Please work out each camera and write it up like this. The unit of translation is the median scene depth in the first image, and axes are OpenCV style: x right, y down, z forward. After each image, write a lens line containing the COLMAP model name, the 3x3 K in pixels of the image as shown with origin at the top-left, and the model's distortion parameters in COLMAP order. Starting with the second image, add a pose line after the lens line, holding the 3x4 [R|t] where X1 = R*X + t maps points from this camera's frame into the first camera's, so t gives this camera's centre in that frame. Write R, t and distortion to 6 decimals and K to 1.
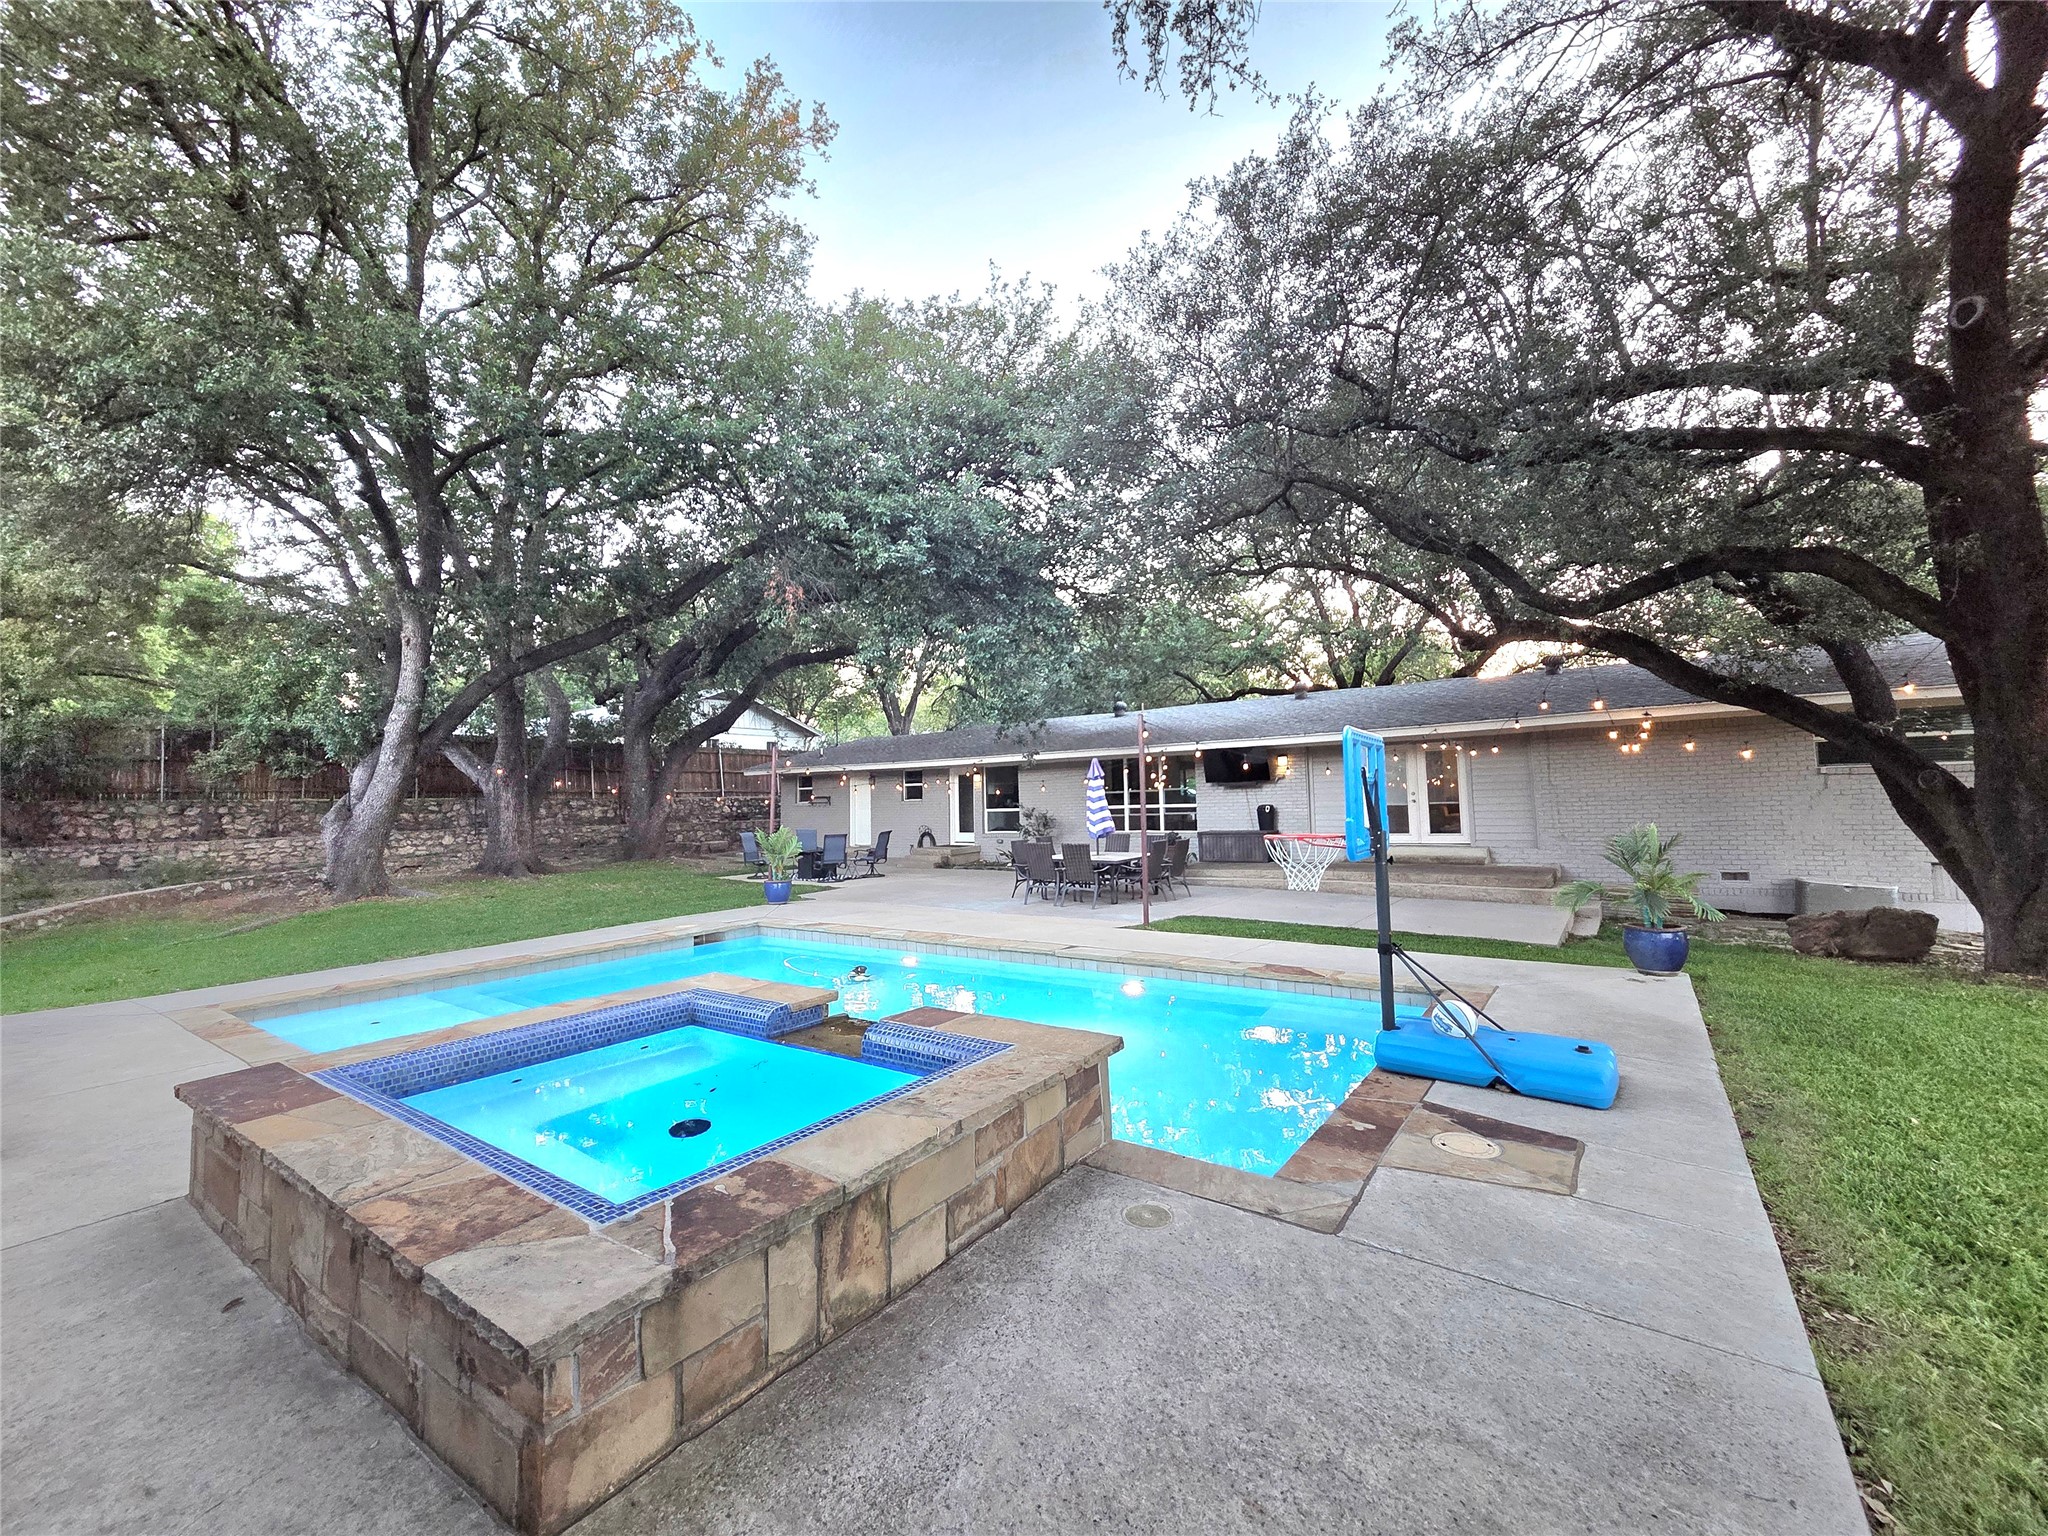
lens RADIAL K [[836.7, 0, 1024.0], [0, 836.7, 768.0], [0, 0, 1]] dist [0.001448, -0.000269]
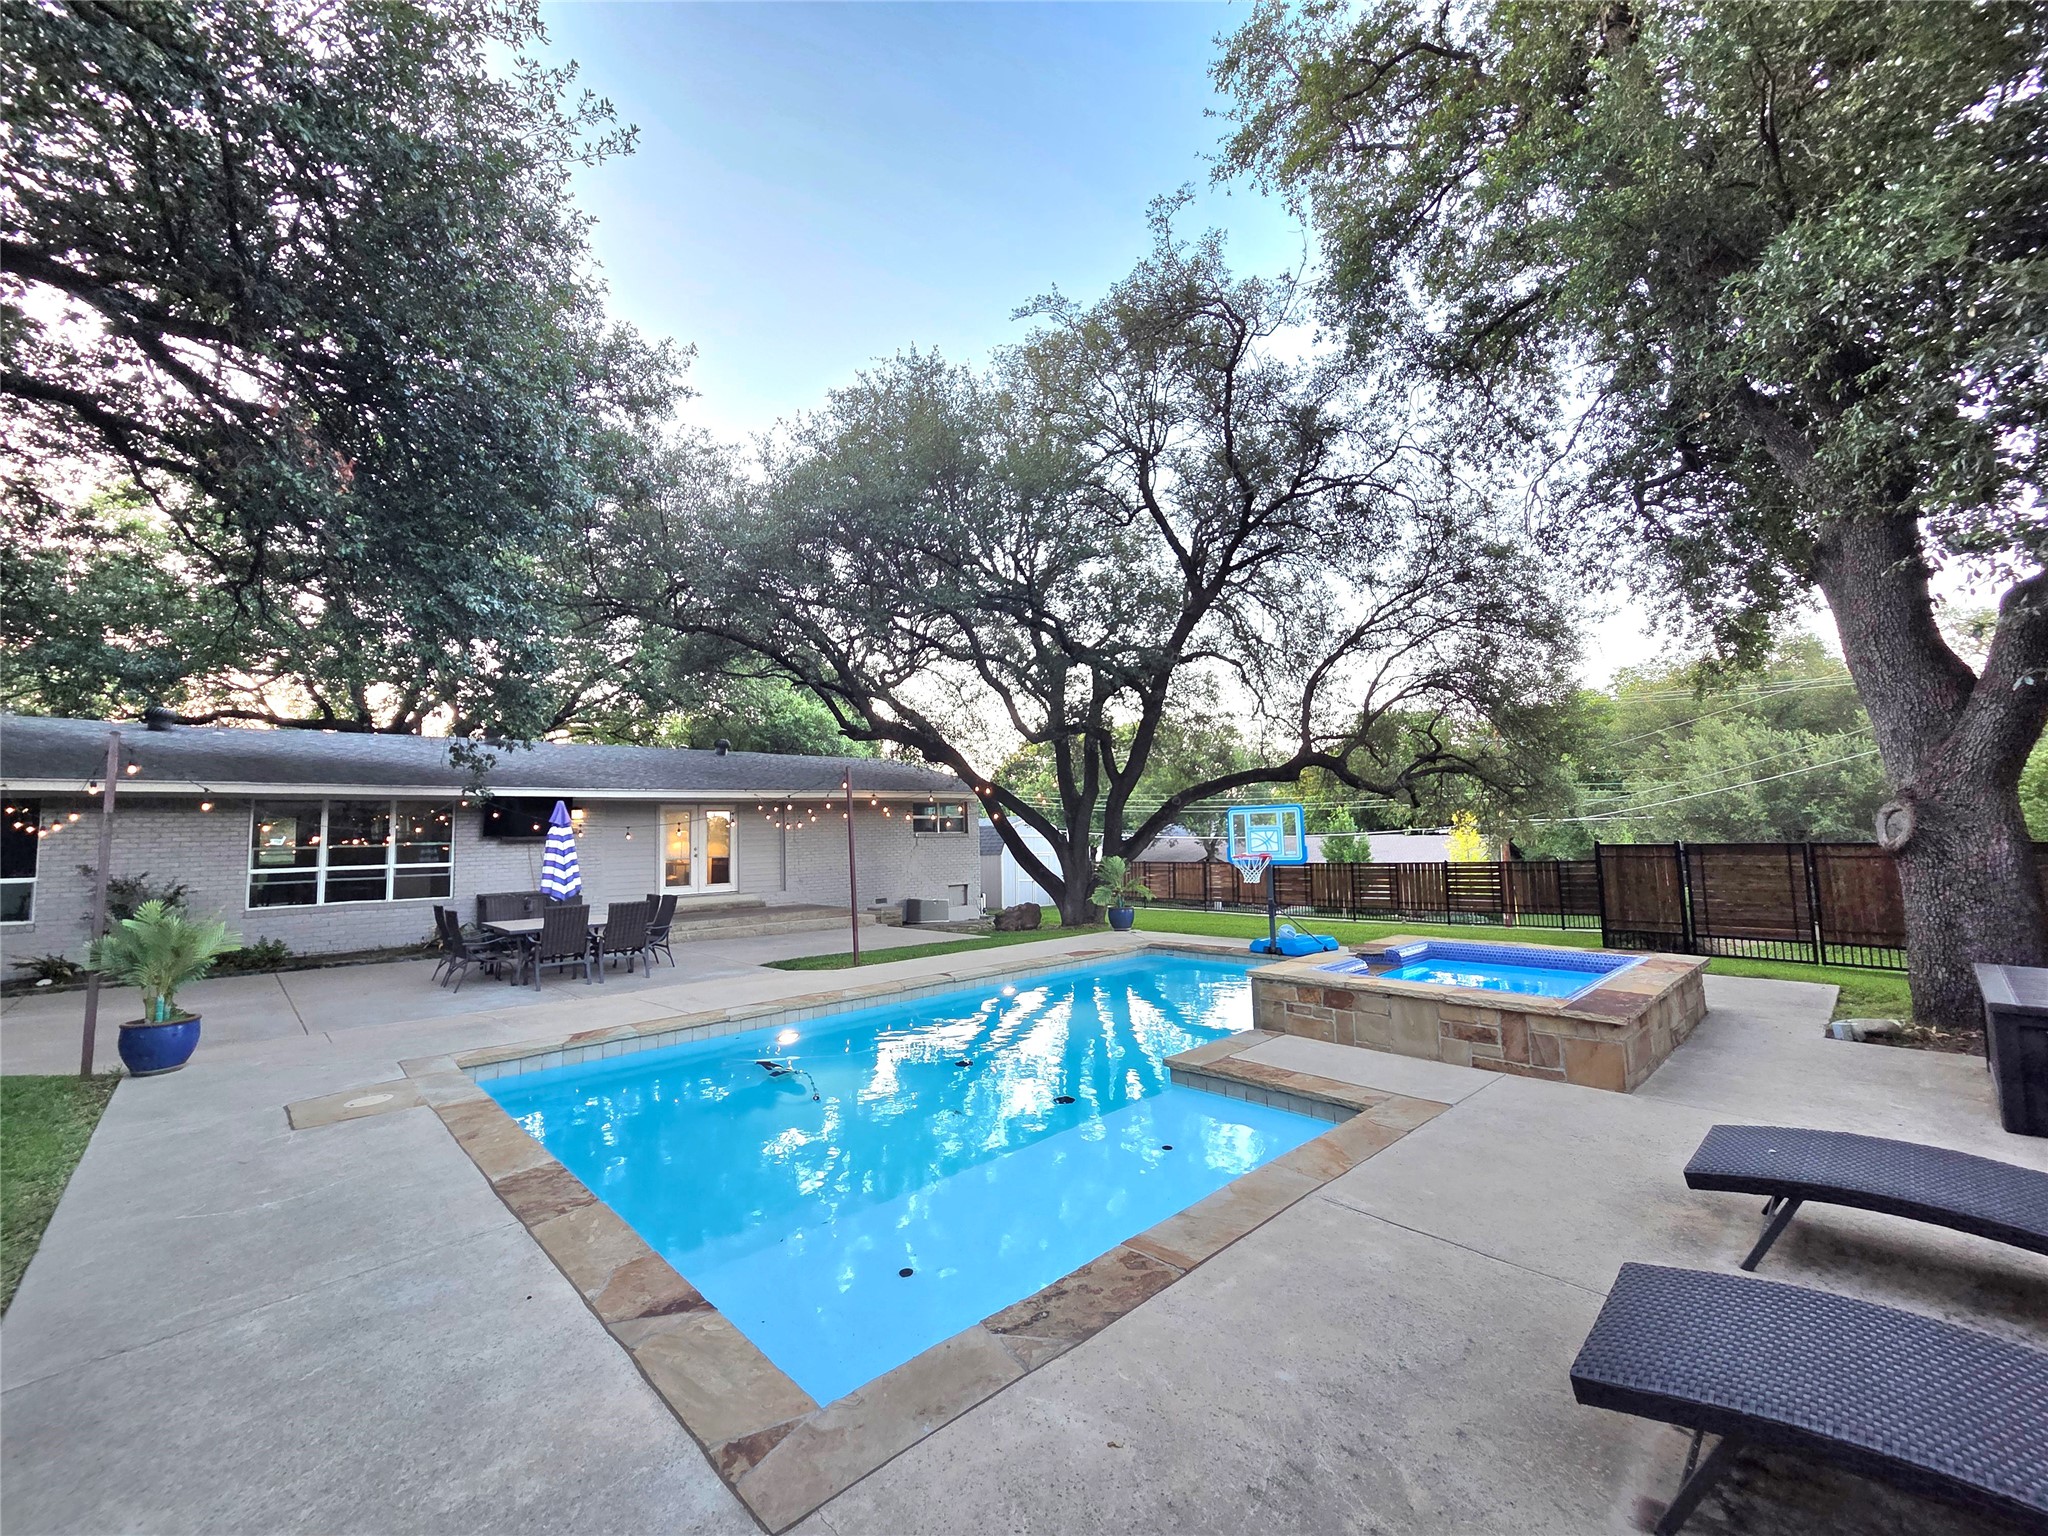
lens RADIAL K [[815.8, 0, 1024.0], [0, 815.8, 768.0], [0, 0, 1]] dist [0.000768, -0.000026]
pose [[0.196111, 0.109694, 0.974427, -0.640725], [-0.012597, 0.993923, -0.109354, 0.044494], [-0.980501, 0.009171, 0.196301, 0.434198]]
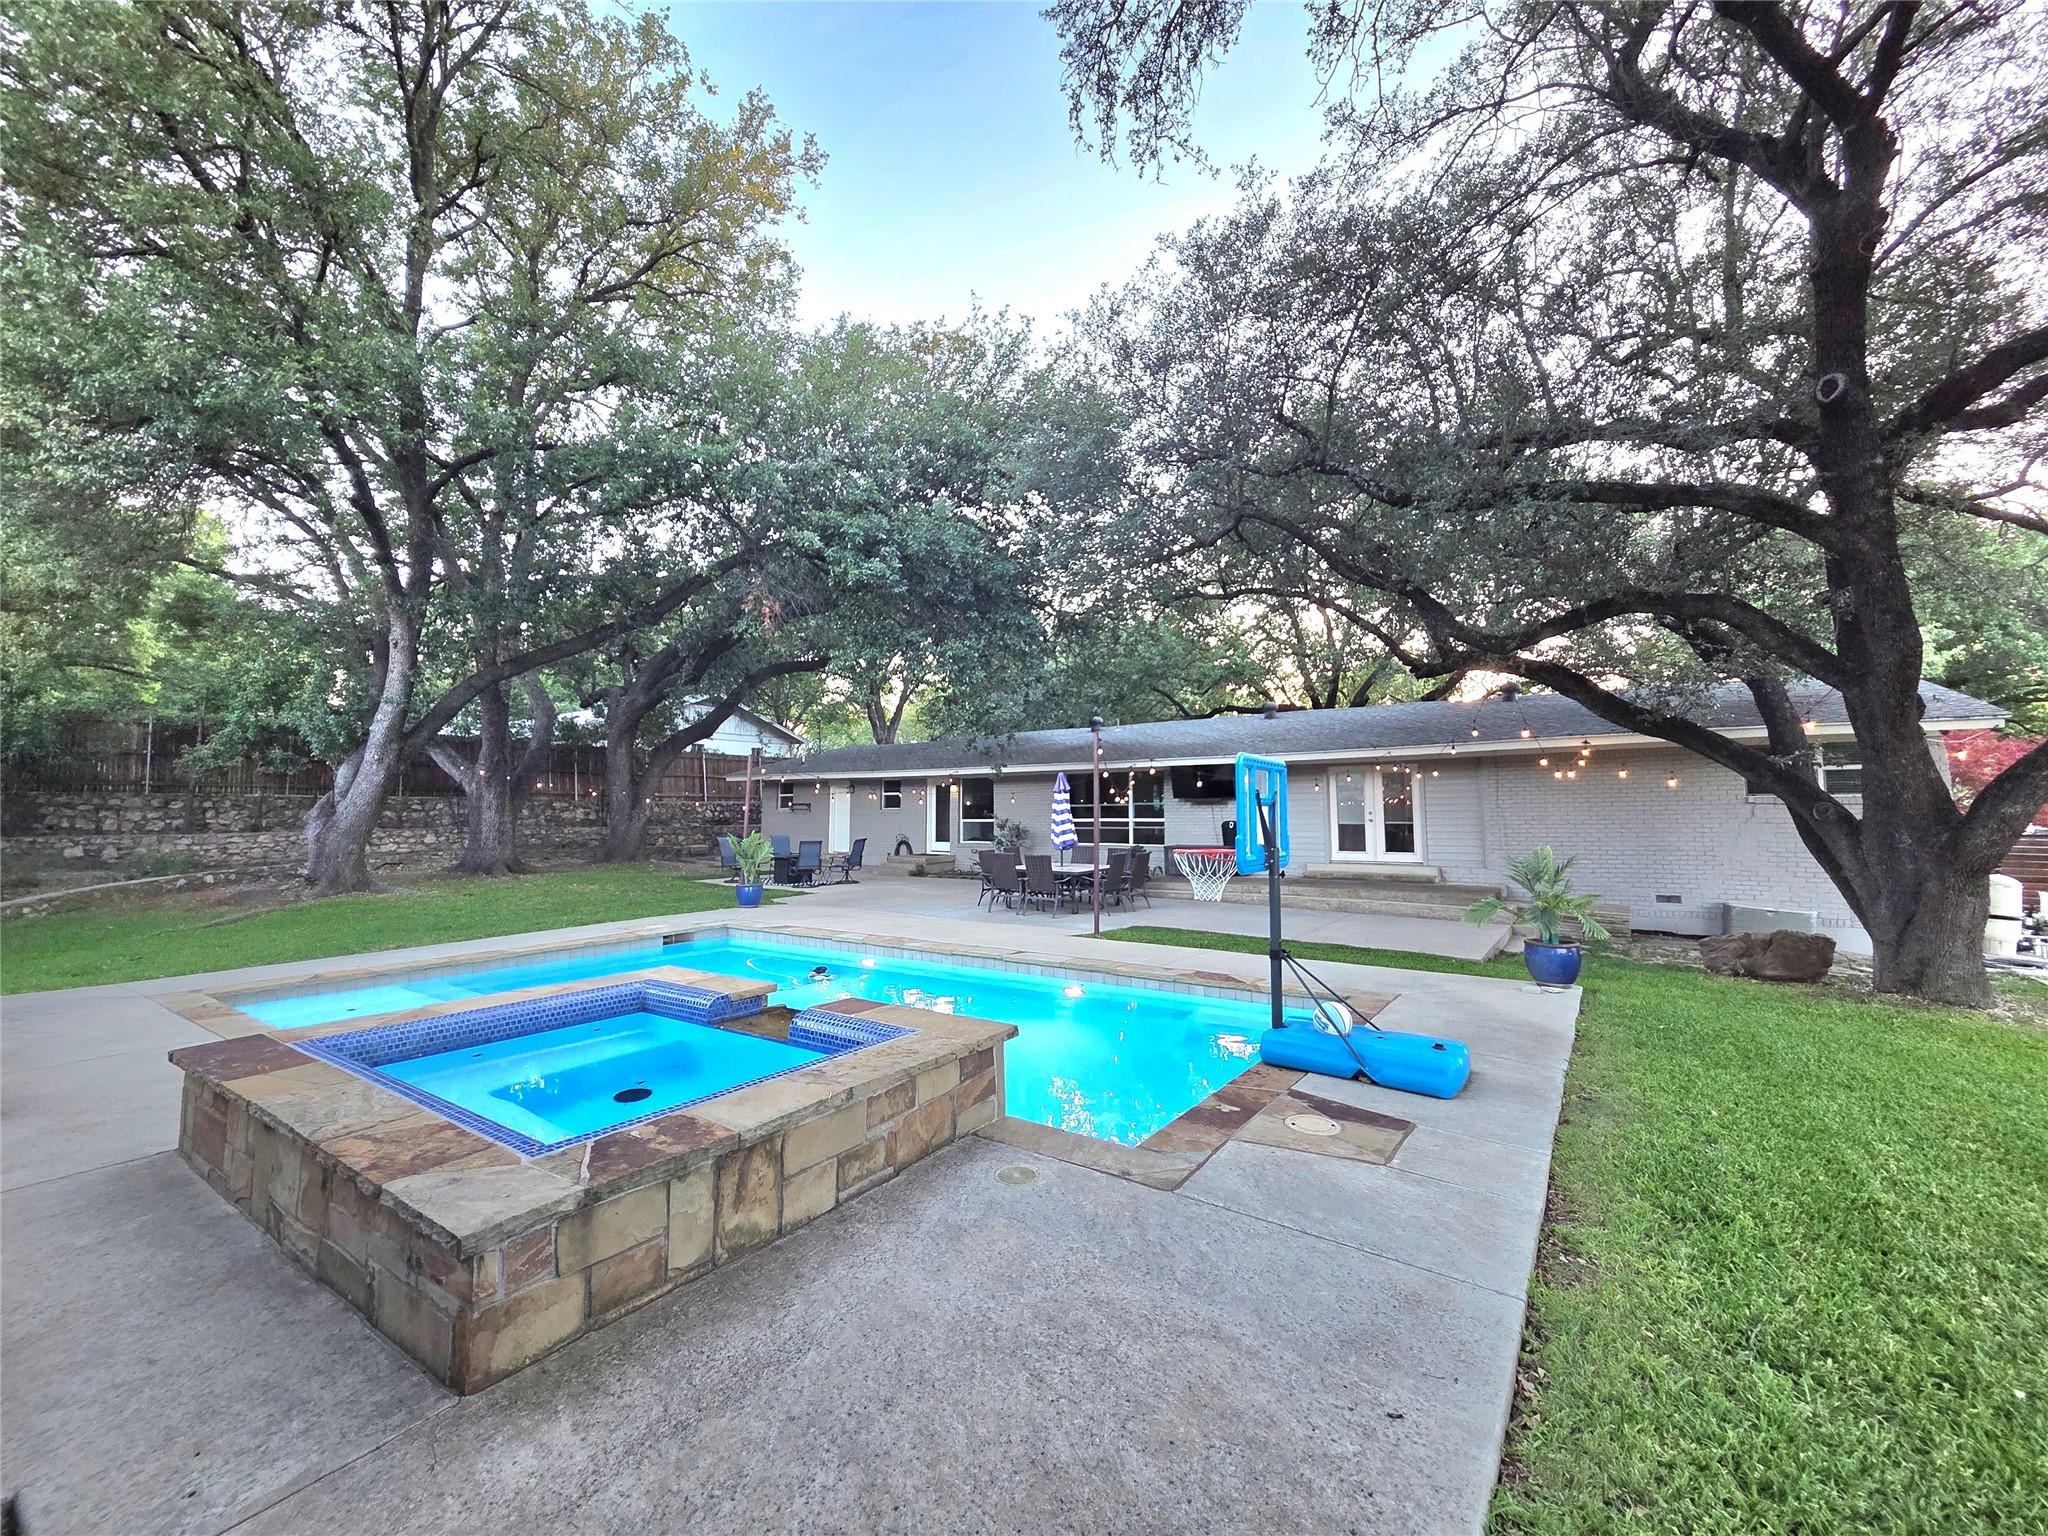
lens RADIAL K [[835.3, 0, 1024.0], [0, 835.3, 768.0], [0, 0, 1]] dist [0.000134, 0.000195]
pose [[0.999682, 0.022085, 0.012155, 0.028403], [-0.021927, 0.999676, -0.012948, -0.003072], [-0.012437, 0.012677, 0.999842, -0.035497]]
